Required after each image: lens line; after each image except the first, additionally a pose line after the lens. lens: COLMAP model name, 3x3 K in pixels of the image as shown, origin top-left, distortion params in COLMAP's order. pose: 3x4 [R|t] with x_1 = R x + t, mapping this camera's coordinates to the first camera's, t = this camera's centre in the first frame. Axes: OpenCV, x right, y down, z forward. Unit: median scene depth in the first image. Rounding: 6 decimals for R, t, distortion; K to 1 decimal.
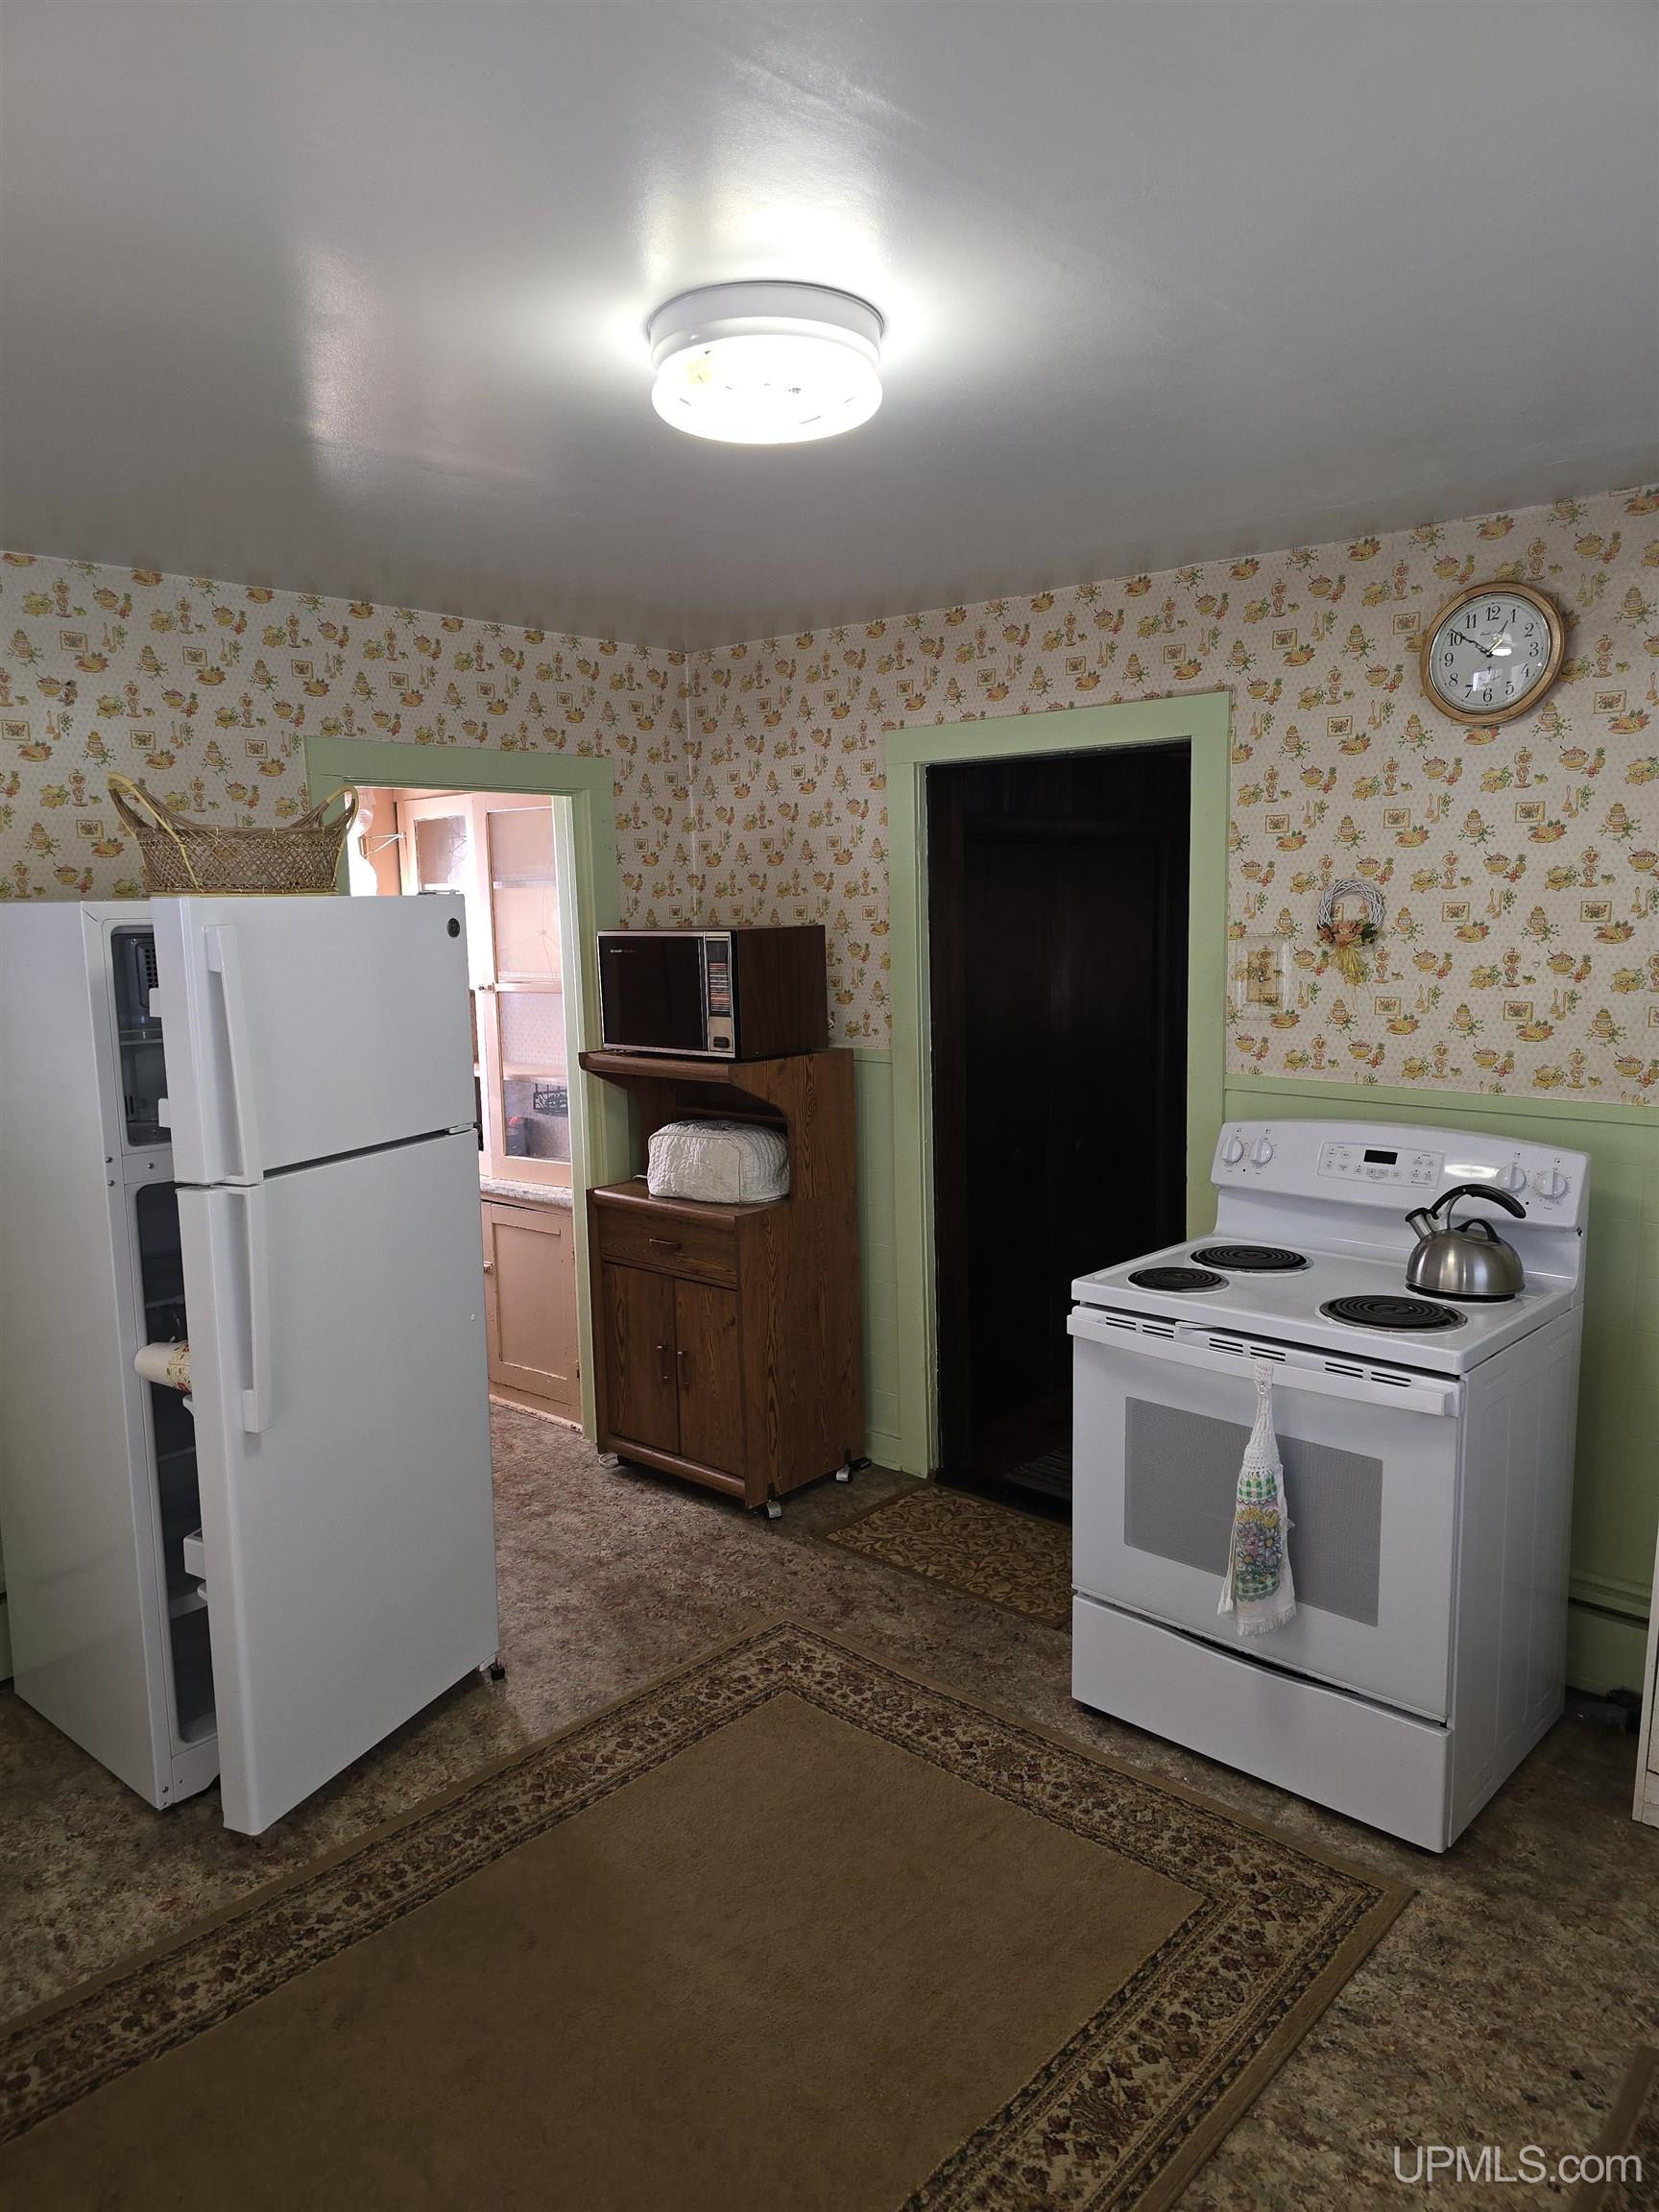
lens RADIAL K [[1502.5, 0, 824.3], [0, 1502.5, 1105.3], [0, 0, 1]] dist [0.078299, -0.043674]
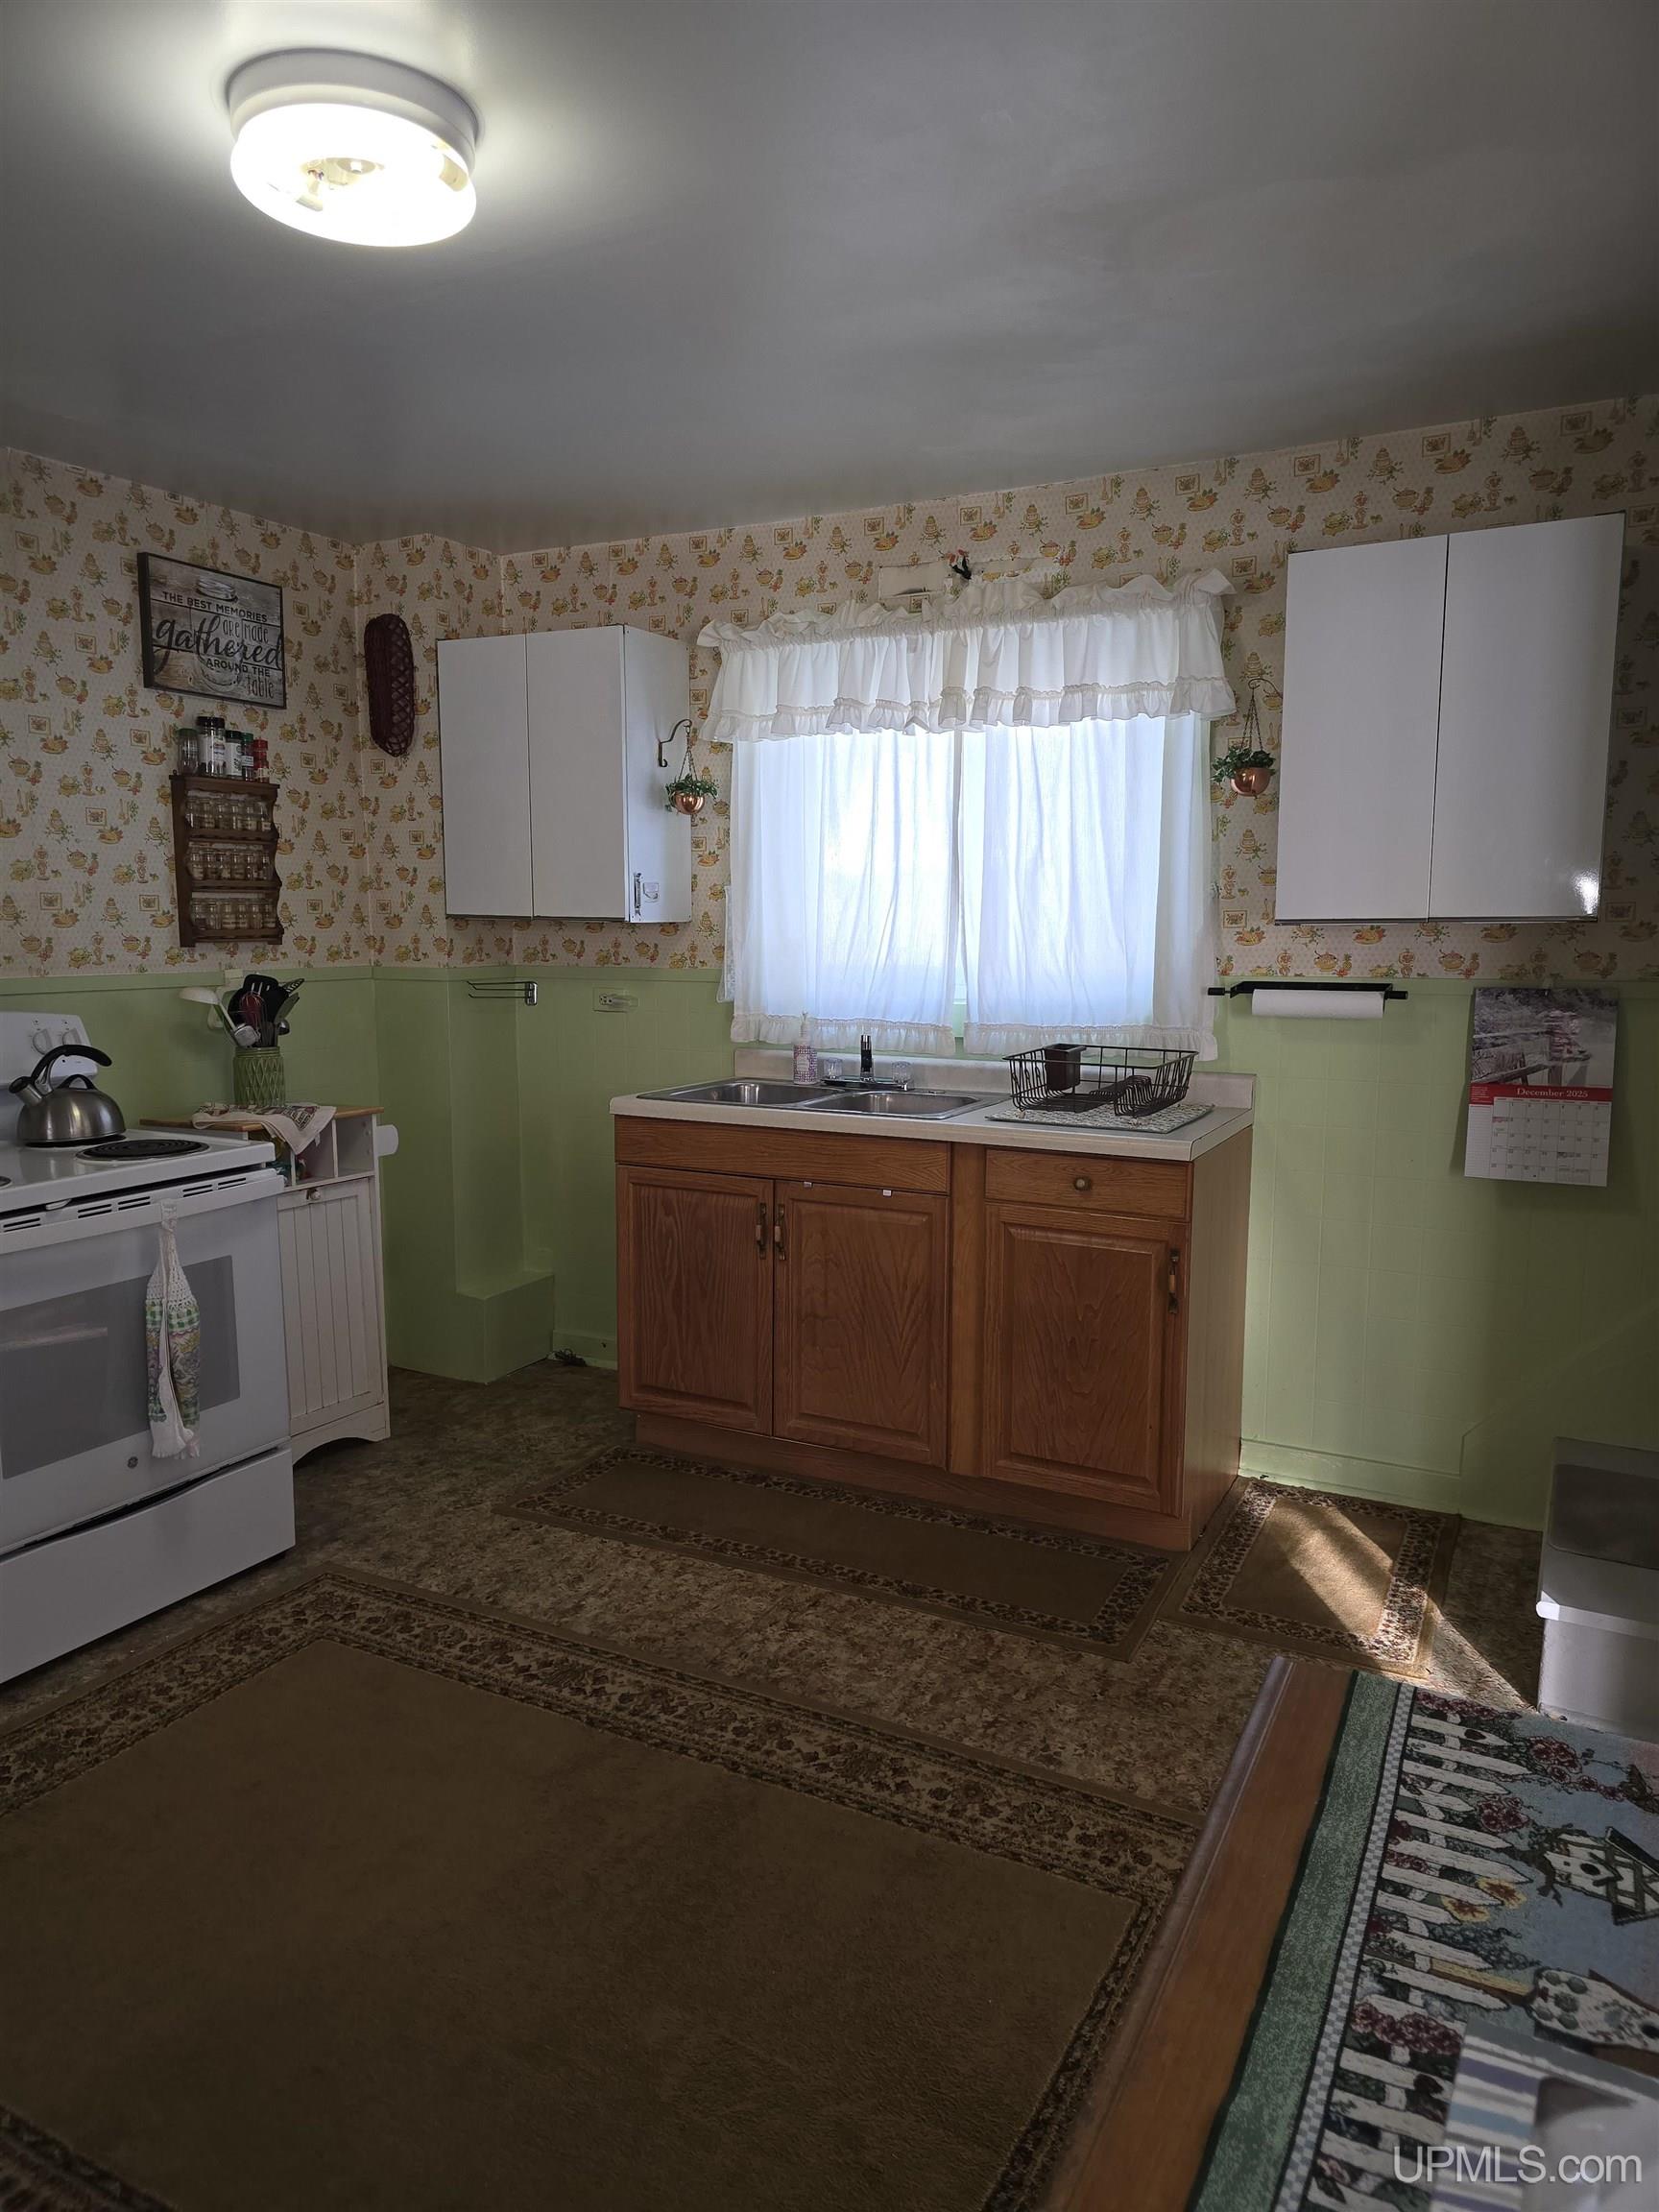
lens RADIAL K [[1502.5, 0, 812.7], [0, 1502.5, 1098.4], [0, 0, 1]] dist [0.078299, -0.043674]
pose [[-0.254588, -0.089681, 0.962882, -0.910970], [0.131777, 0.983186, 0.126414, 0.023308], [-0.958029, 0.159069, -0.238490, 0.860046]]
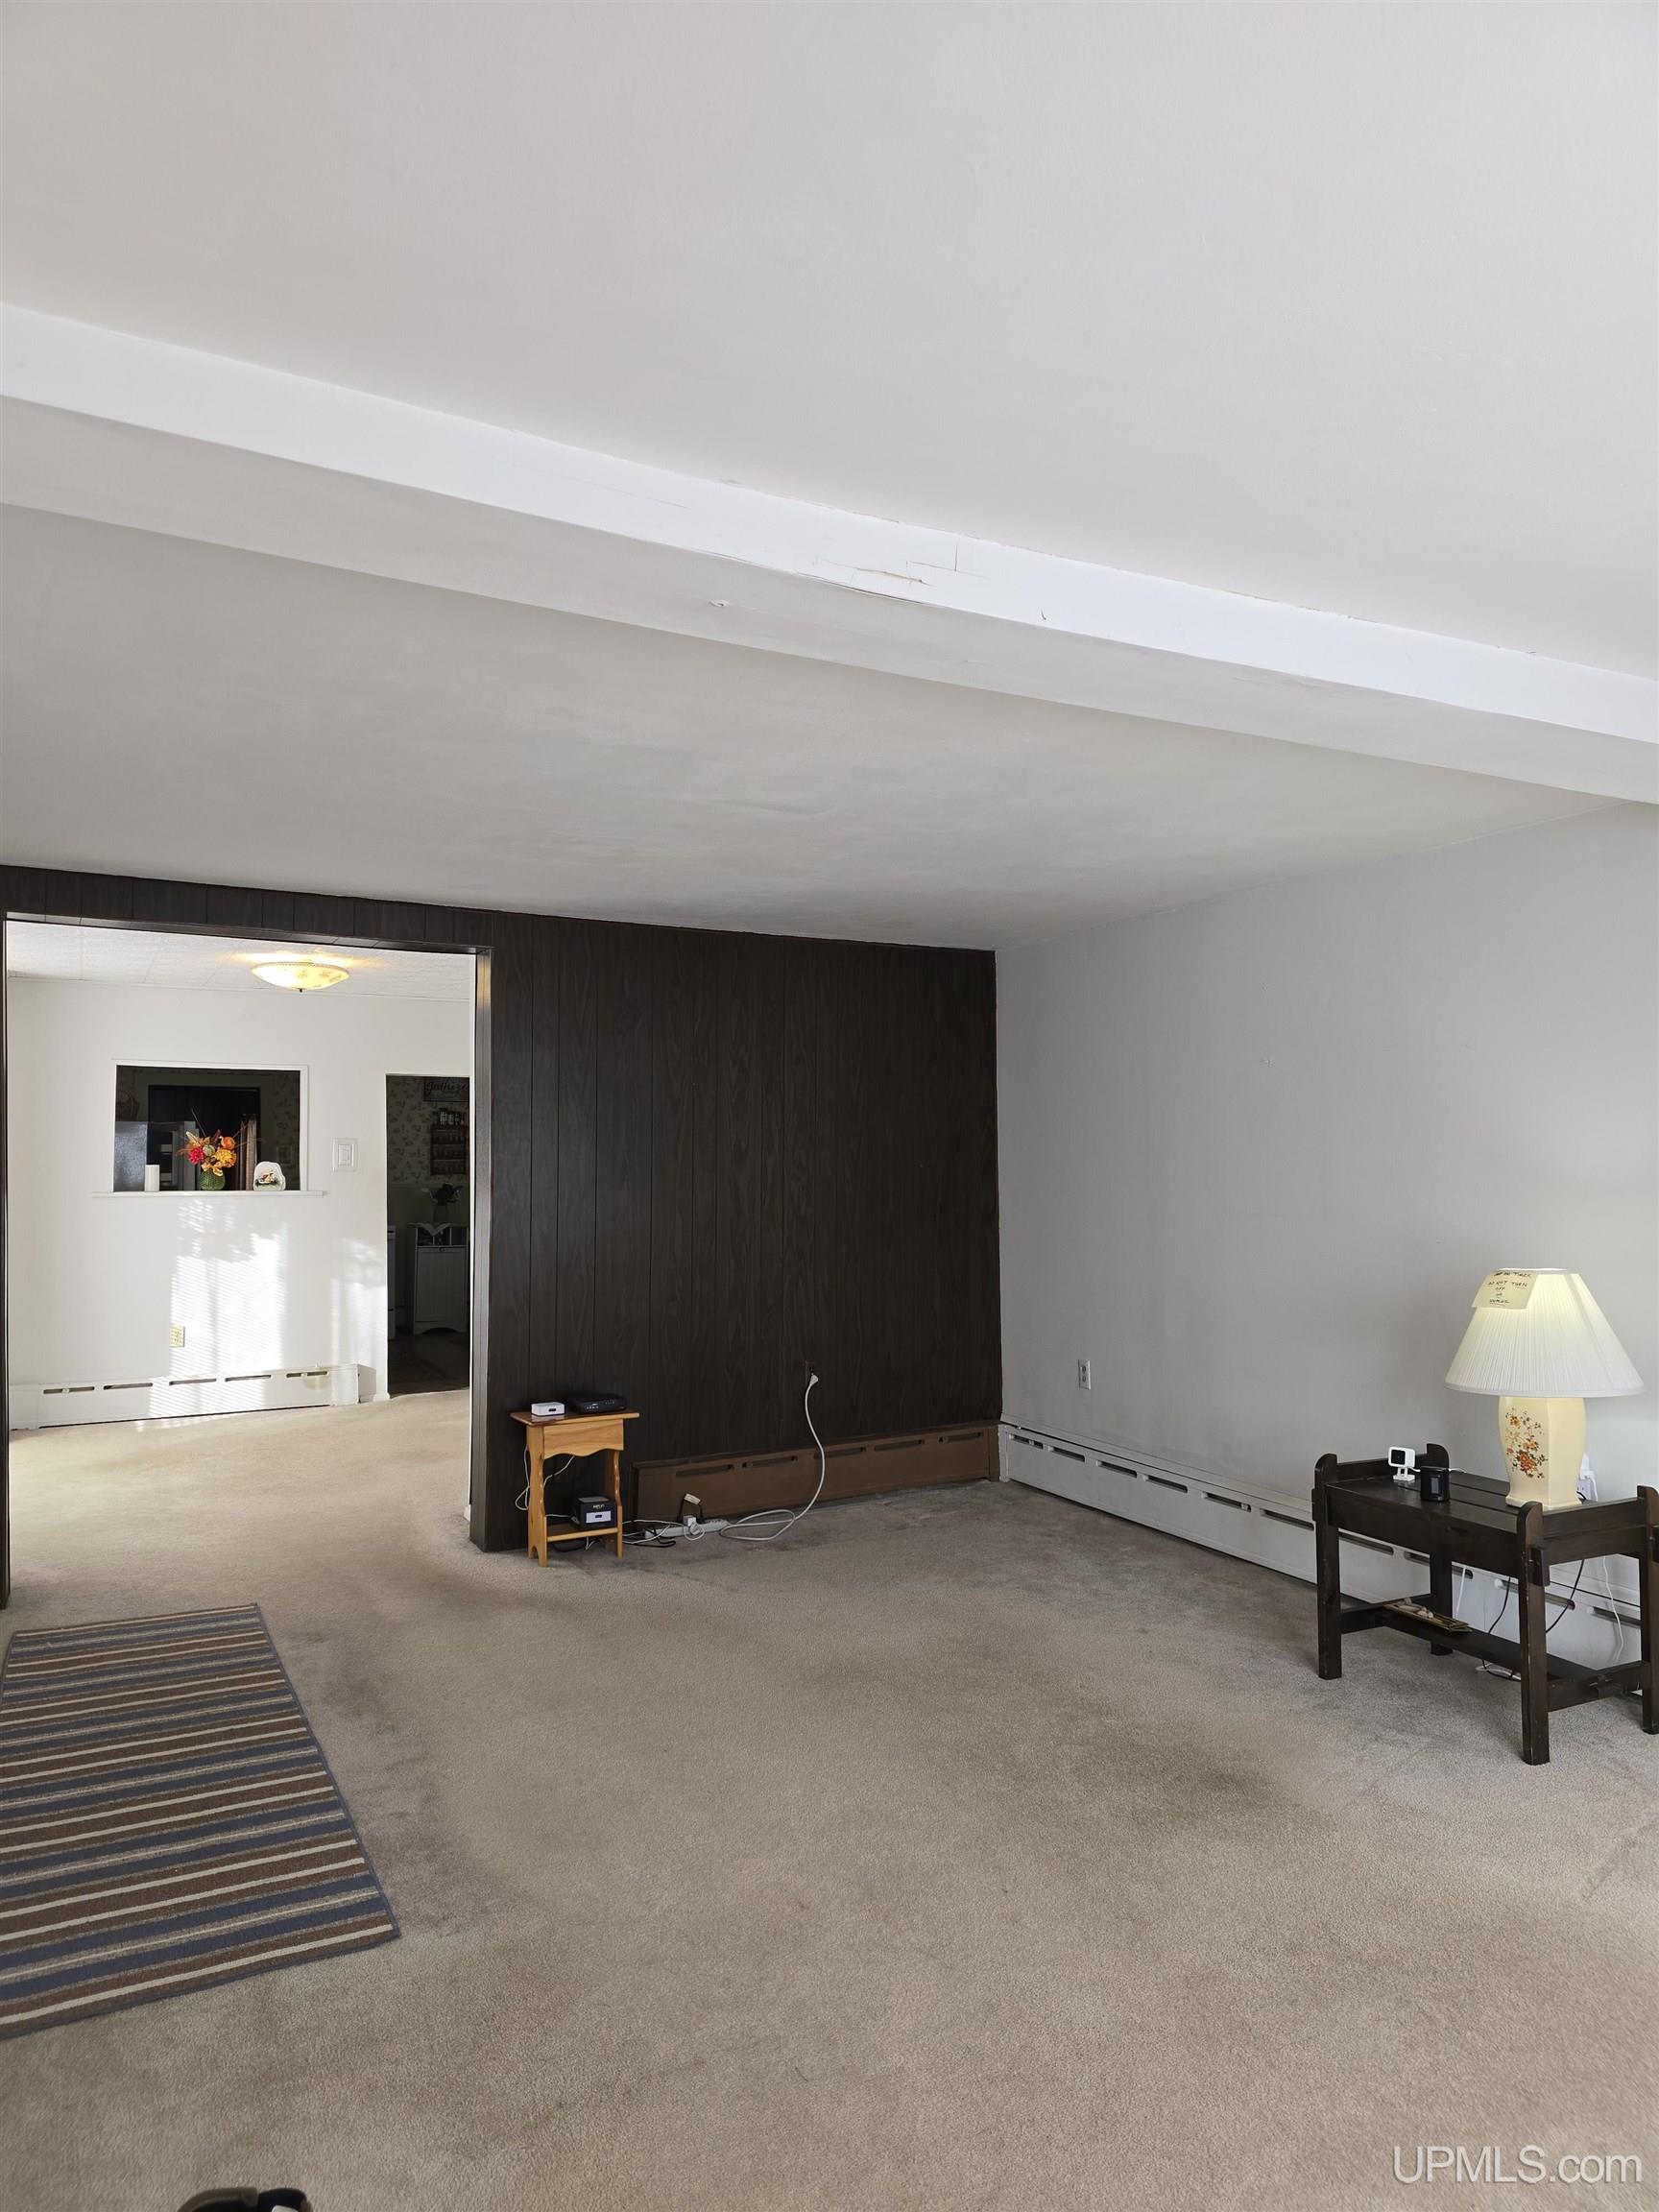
lens RADIAL K [[1502.5, 0, 833.1], [0, 1502.5, 1111.1], [0, 0, 1]] dist [0.078299, -0.043674]
pose [[0.344553, 0.043537, 0.937757, -3.391010], [0.121467, 0.988459, -0.090520, 0.368148], [-0.930875, 0.145095, 0.335288, -1.724579]]
